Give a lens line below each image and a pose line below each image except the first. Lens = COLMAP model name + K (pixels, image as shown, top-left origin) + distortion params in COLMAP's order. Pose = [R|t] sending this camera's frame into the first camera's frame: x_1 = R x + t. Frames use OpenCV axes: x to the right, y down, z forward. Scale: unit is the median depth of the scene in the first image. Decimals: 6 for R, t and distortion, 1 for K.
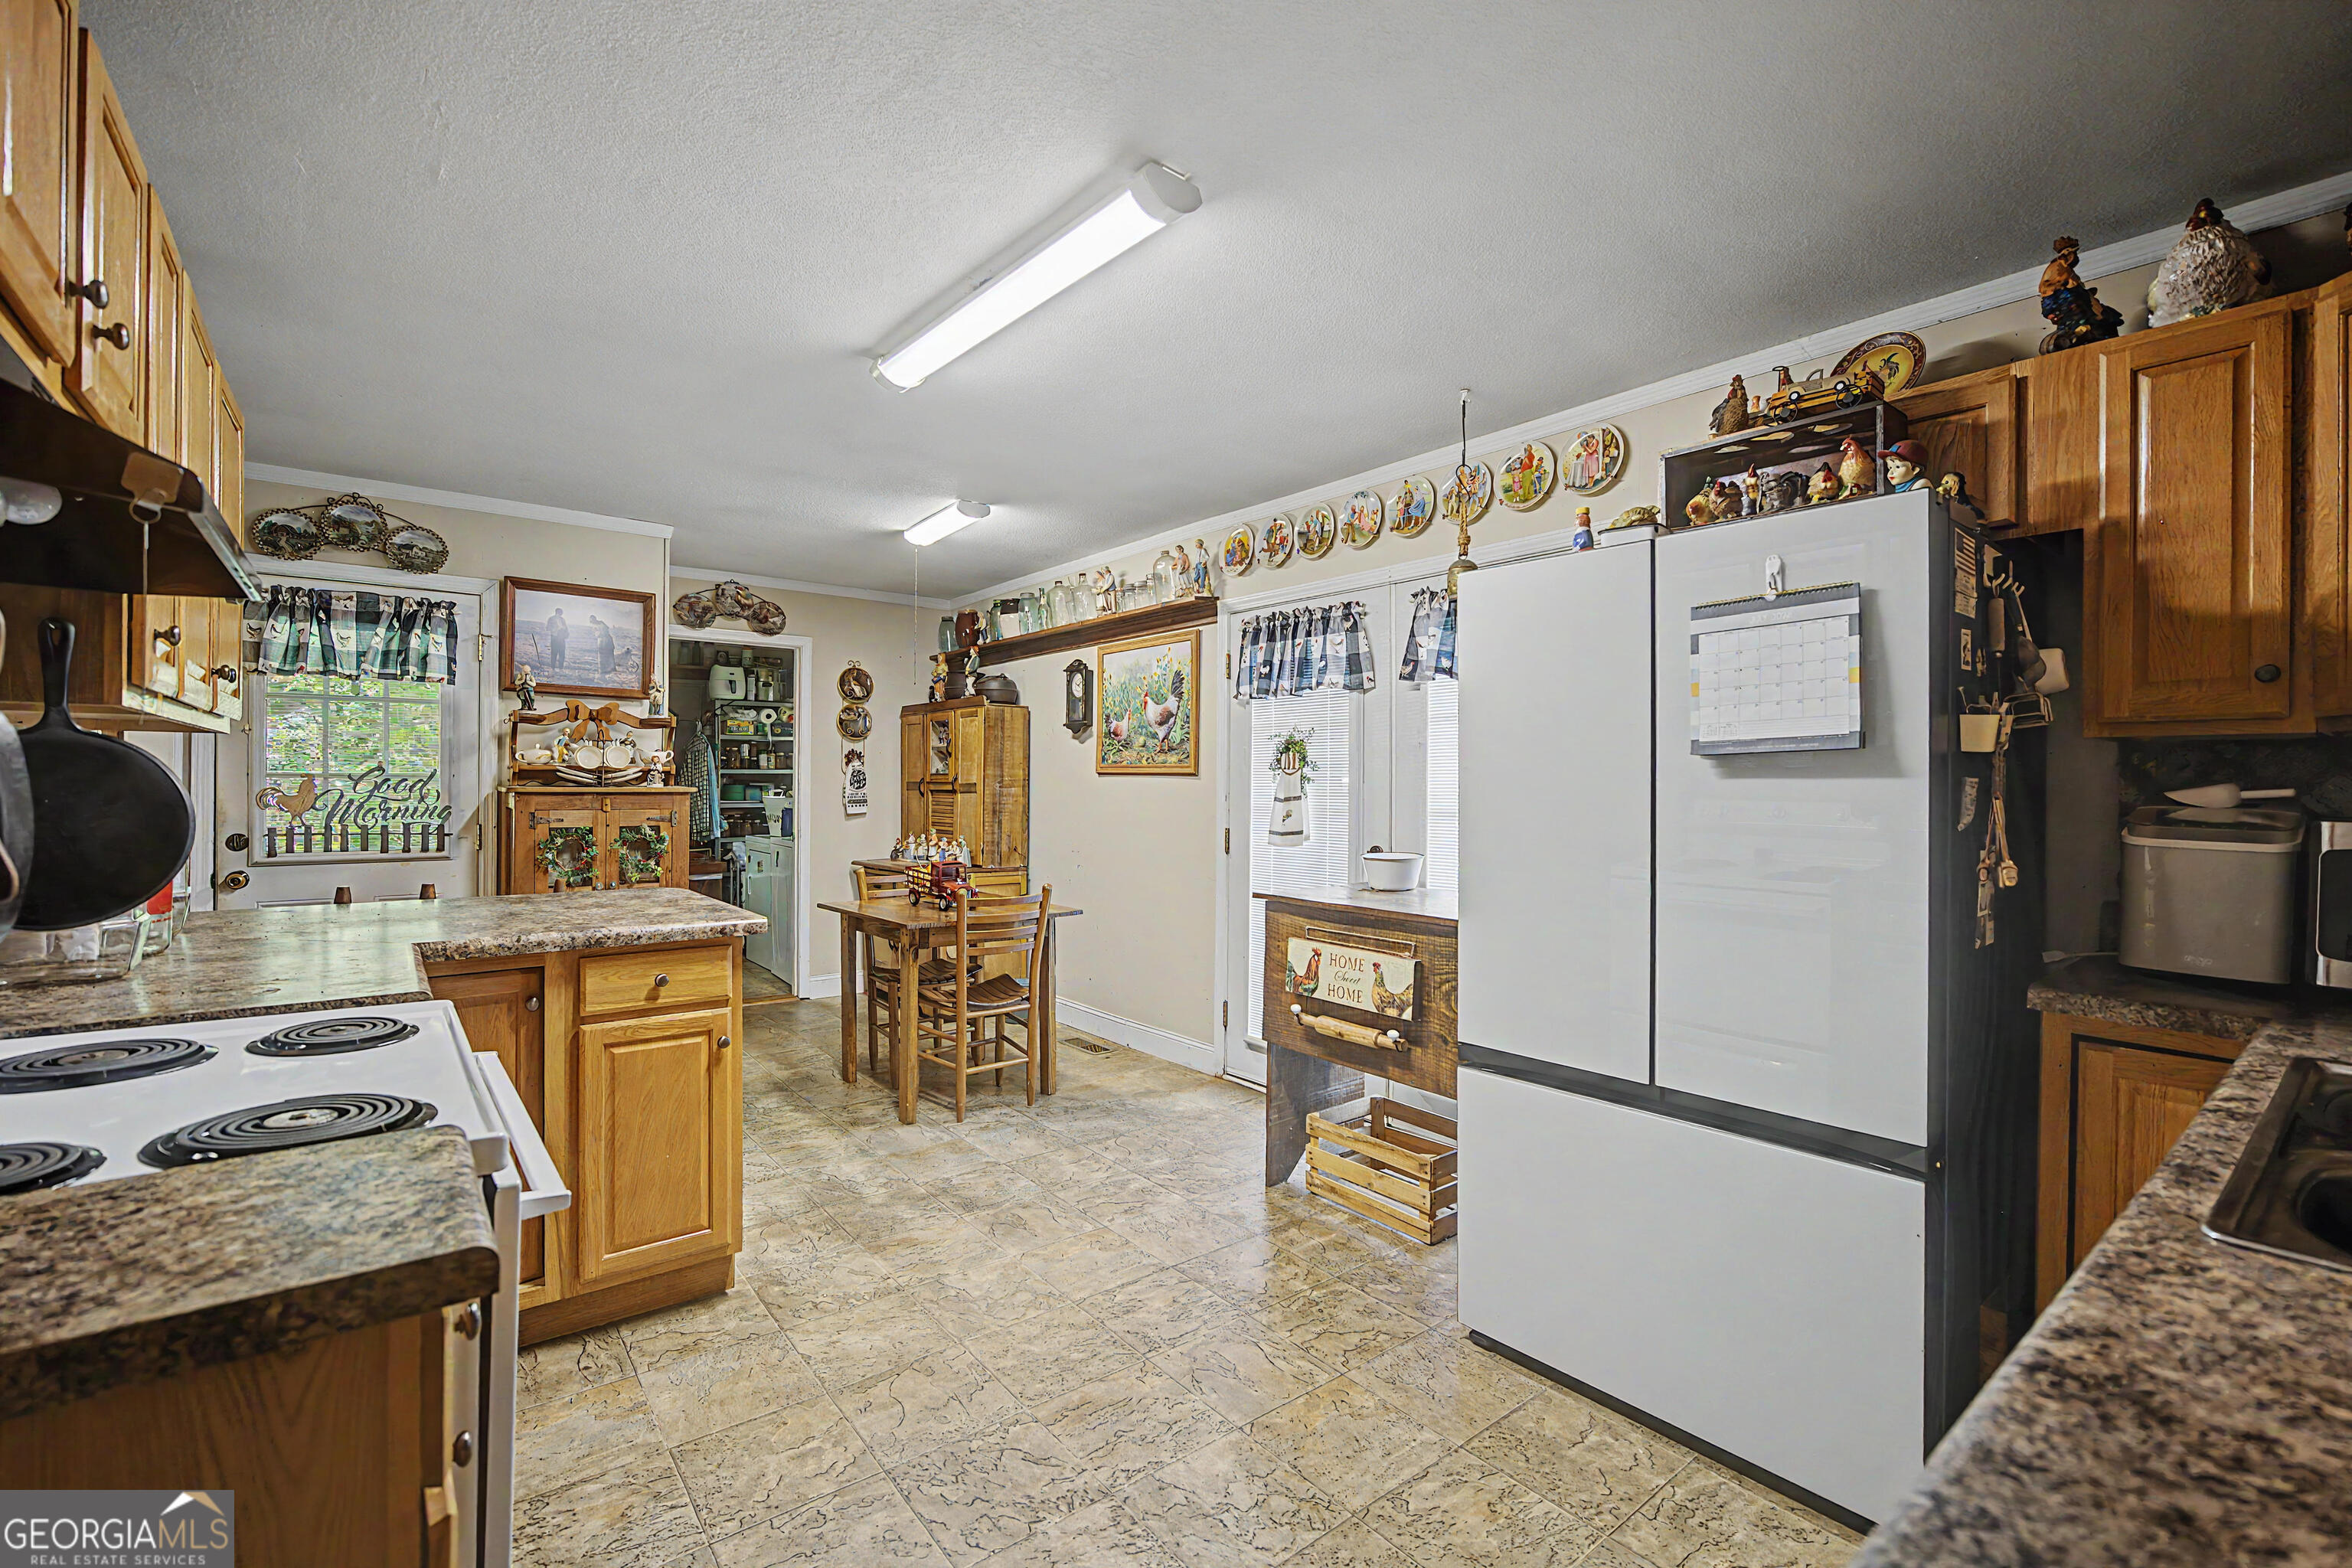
lens RADIAL K [[1031.6, 0, 1179.7], [0, 1031.6, 781.4], [0, 0, 1]] dist [-0.006395, 0.002791]
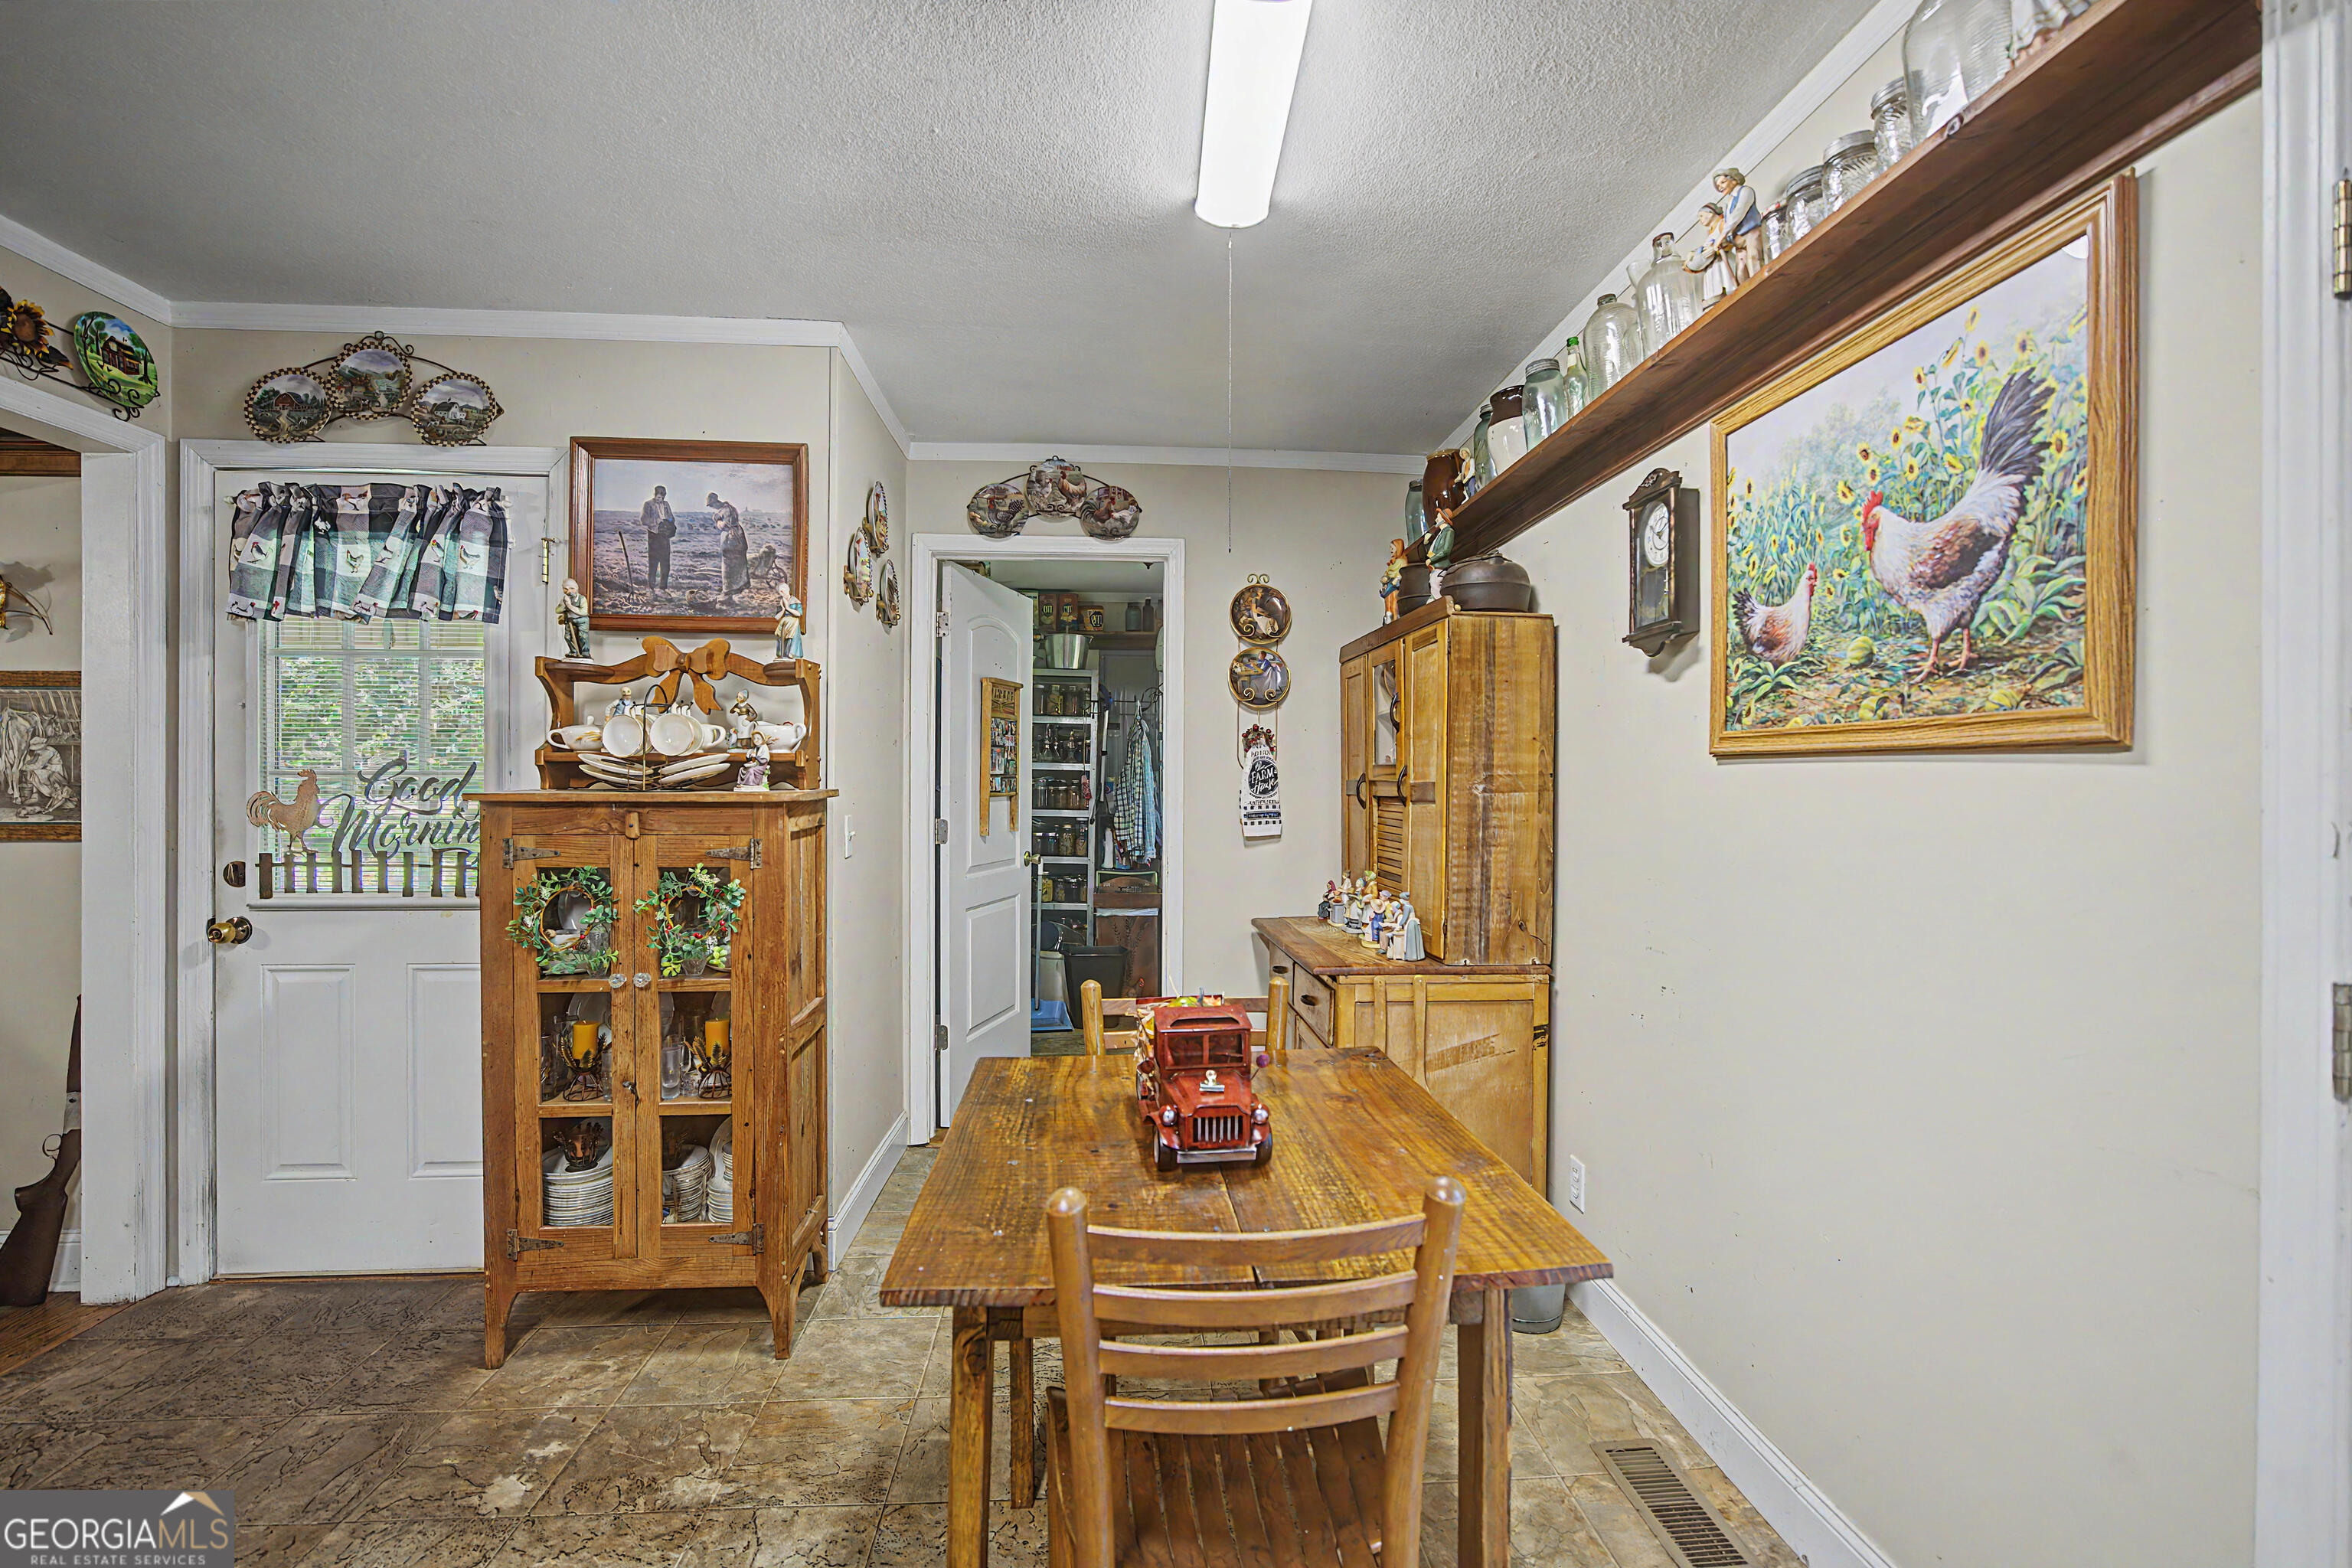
lens RADIAL K [[1000.3, 0, 1178.6], [0, 1000.3, 775.2], [0, 0, 1]] dist [-0.007186, 0.000189]
pose [[0.817939, -0.006849, -0.575264, -0.038289], [0.004011, 0.999973, -0.006203, 0.001219], [0.575291, 0.002767, 0.817944, 0.754022]]
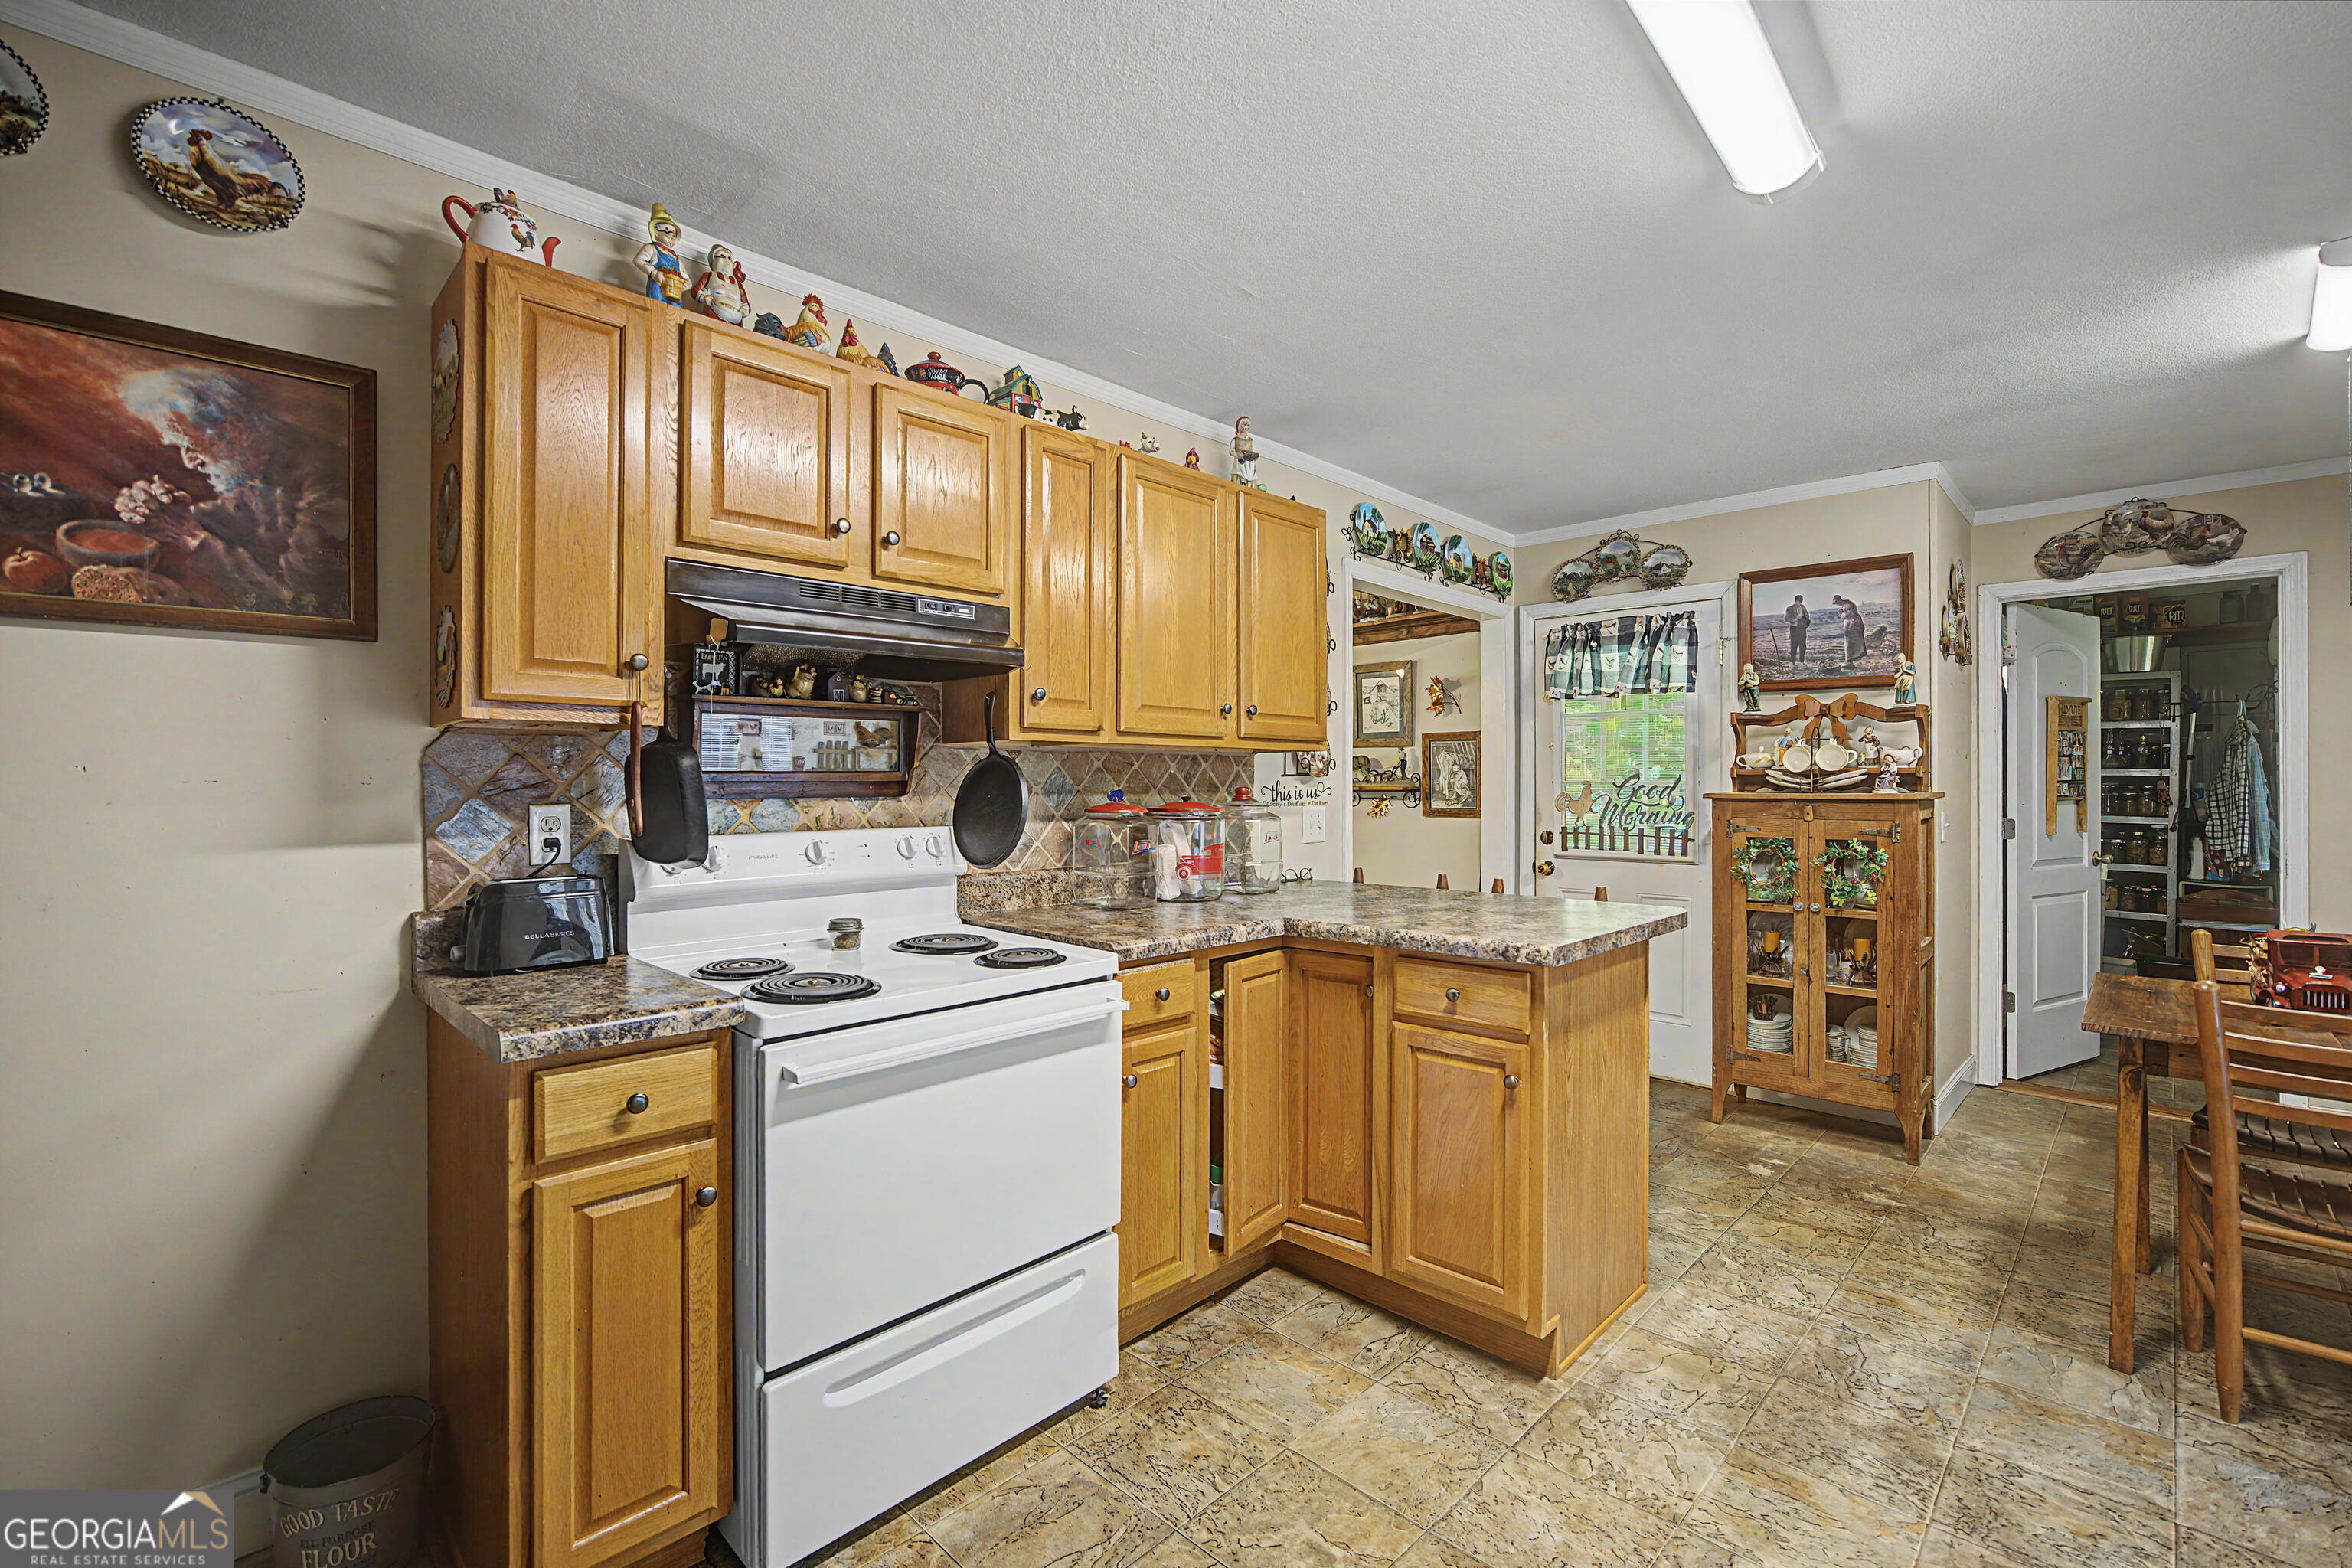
lens RADIAL K [[1031.6, 0, 1179.7], [0, 1031.6, 781.4], [0, 0, 1]] dist [-0.006395, 0.002791]
pose [[0.118382, -0.010669, -0.992911, 0.242664], [0.002652, 0.999942, -0.010428, 0.003241], [0.992965, -0.001398, 0.118404, 0.378724]]
